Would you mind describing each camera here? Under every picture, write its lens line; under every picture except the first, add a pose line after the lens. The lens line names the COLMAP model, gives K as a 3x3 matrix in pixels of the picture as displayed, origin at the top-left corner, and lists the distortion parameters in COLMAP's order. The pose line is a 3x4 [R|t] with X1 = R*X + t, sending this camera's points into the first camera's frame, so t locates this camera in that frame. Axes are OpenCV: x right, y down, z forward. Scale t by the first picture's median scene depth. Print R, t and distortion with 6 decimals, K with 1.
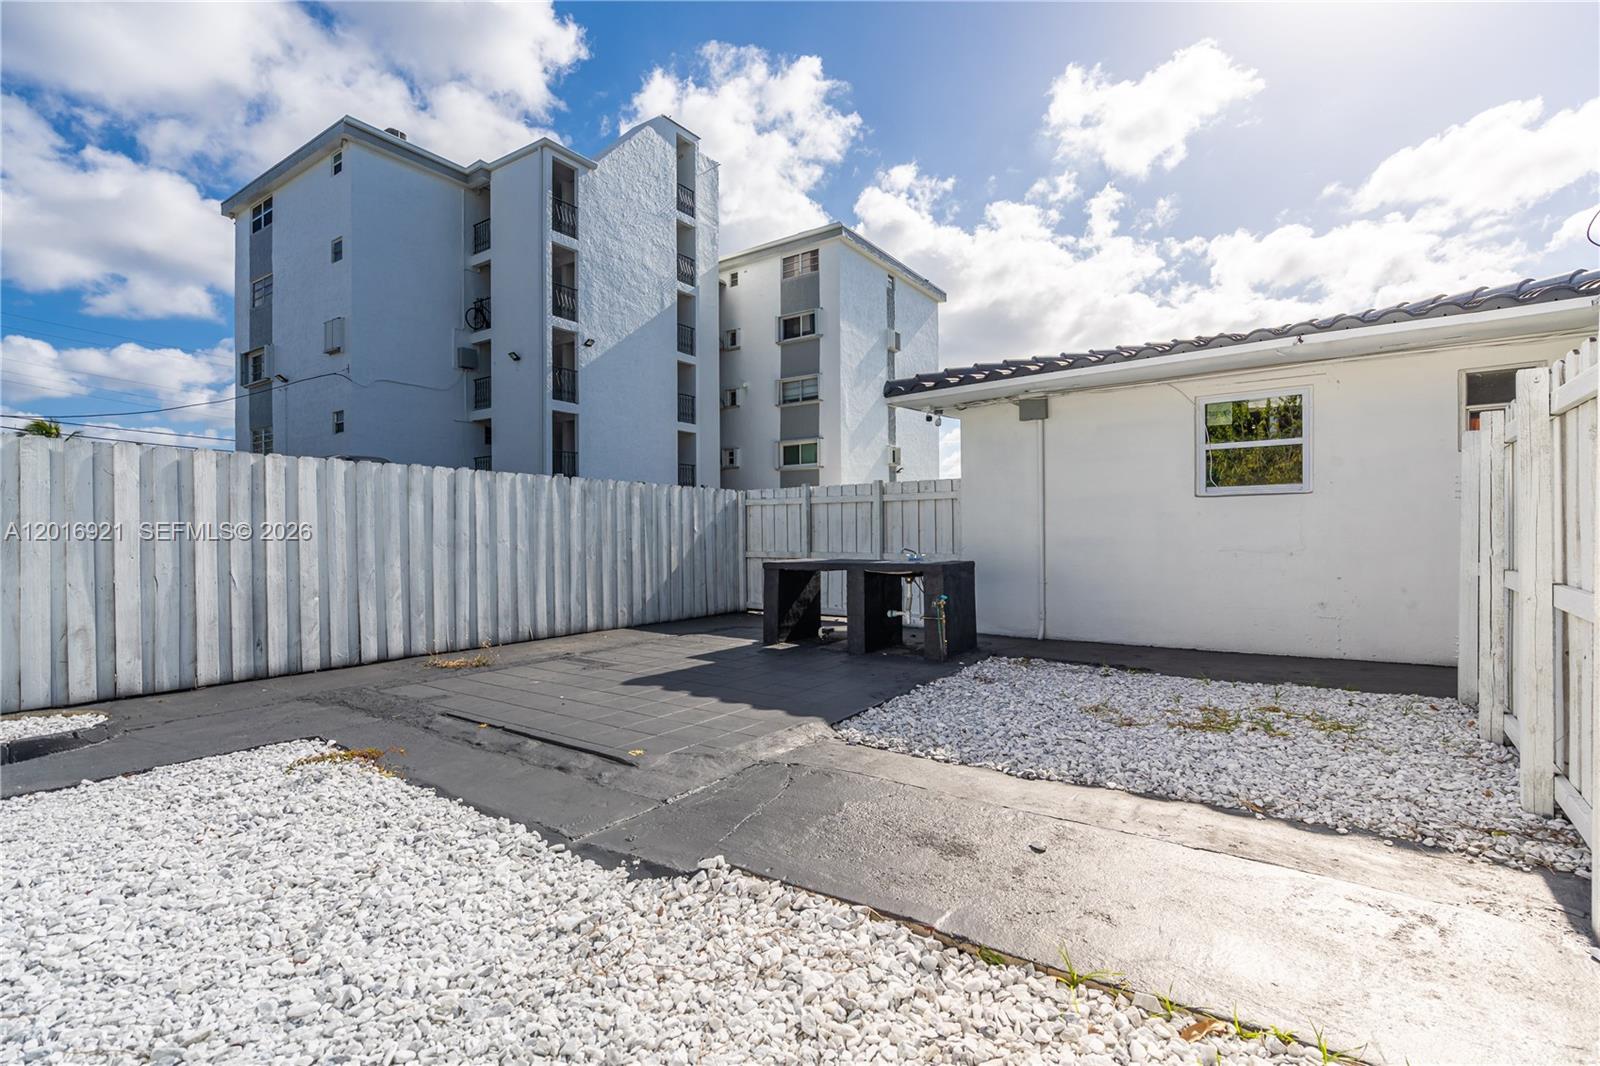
lens RADIAL K [[719.2, 0, 802.0], [0, 719.2, 537.7], [0, 0, 1]] dist [0.000009, -0.000106]
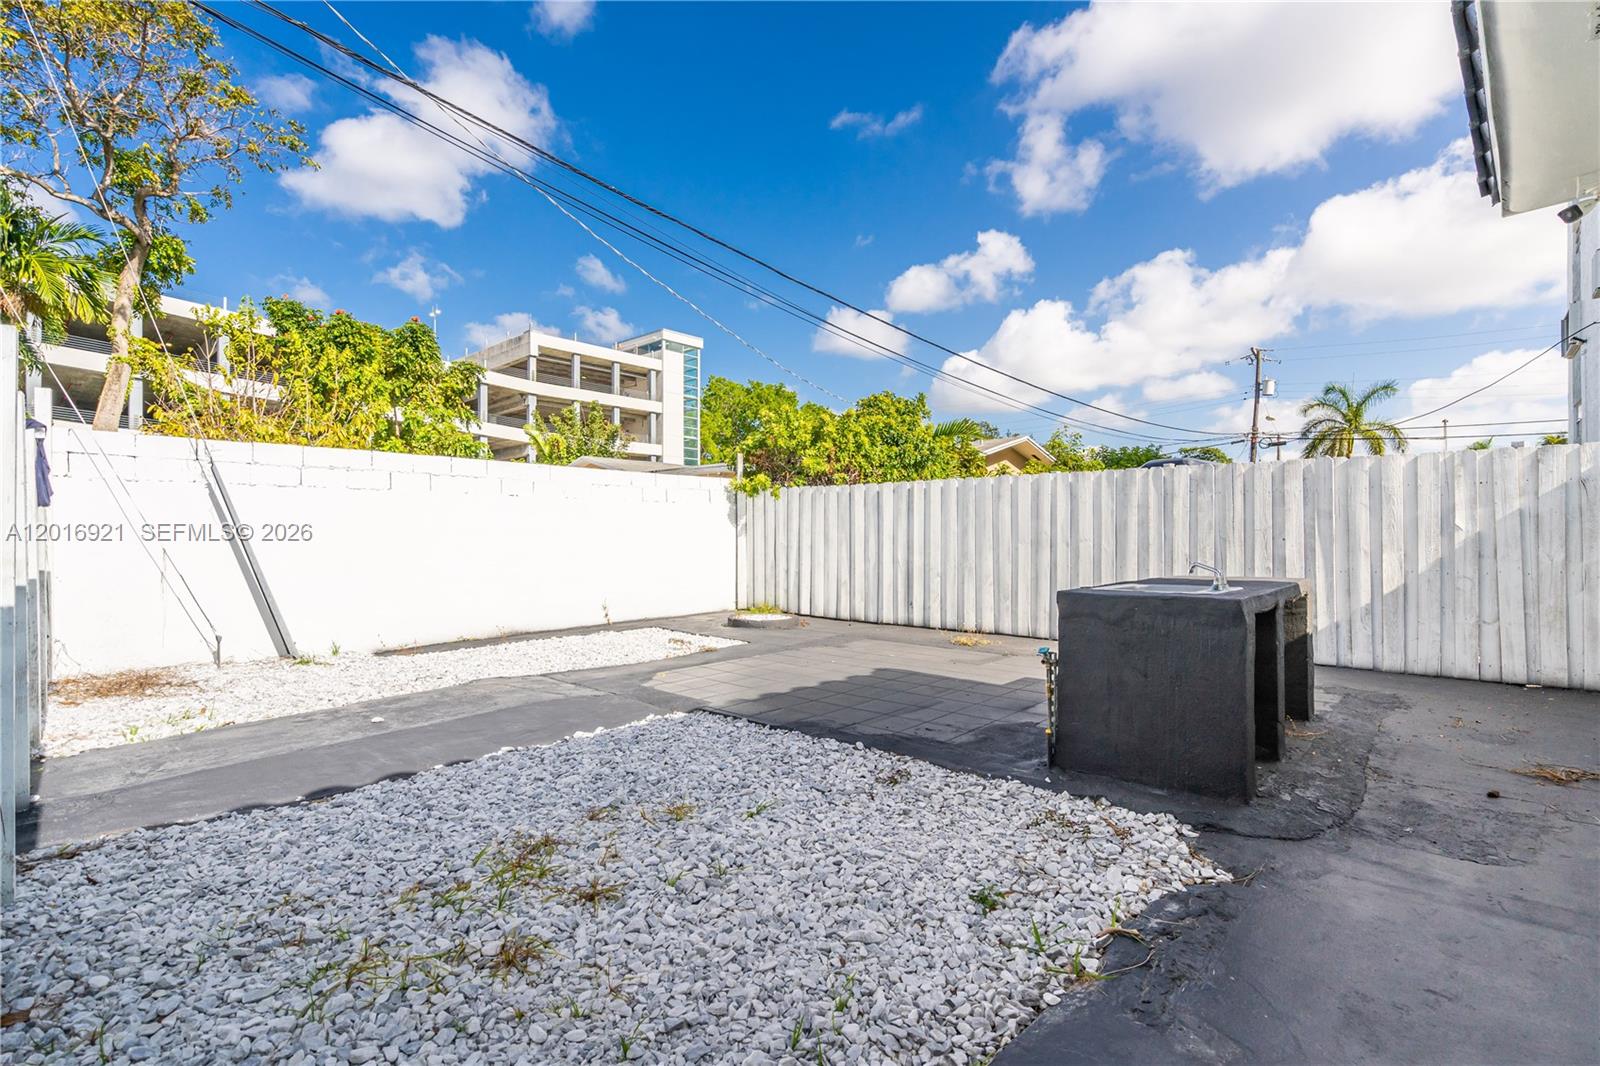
lens RADIAL K [[719.2, 0, 799.4], [0, 719.2, 534.9], [0, 0, 1]] dist [0.000009, -0.000106]
pose [[-0.075170, 0.008656, -0.997133, 0.658432], [0.001202, 0.999962, 0.008590, -0.012493], [0.997170, -0.000553, -0.075178, 0.730505]]
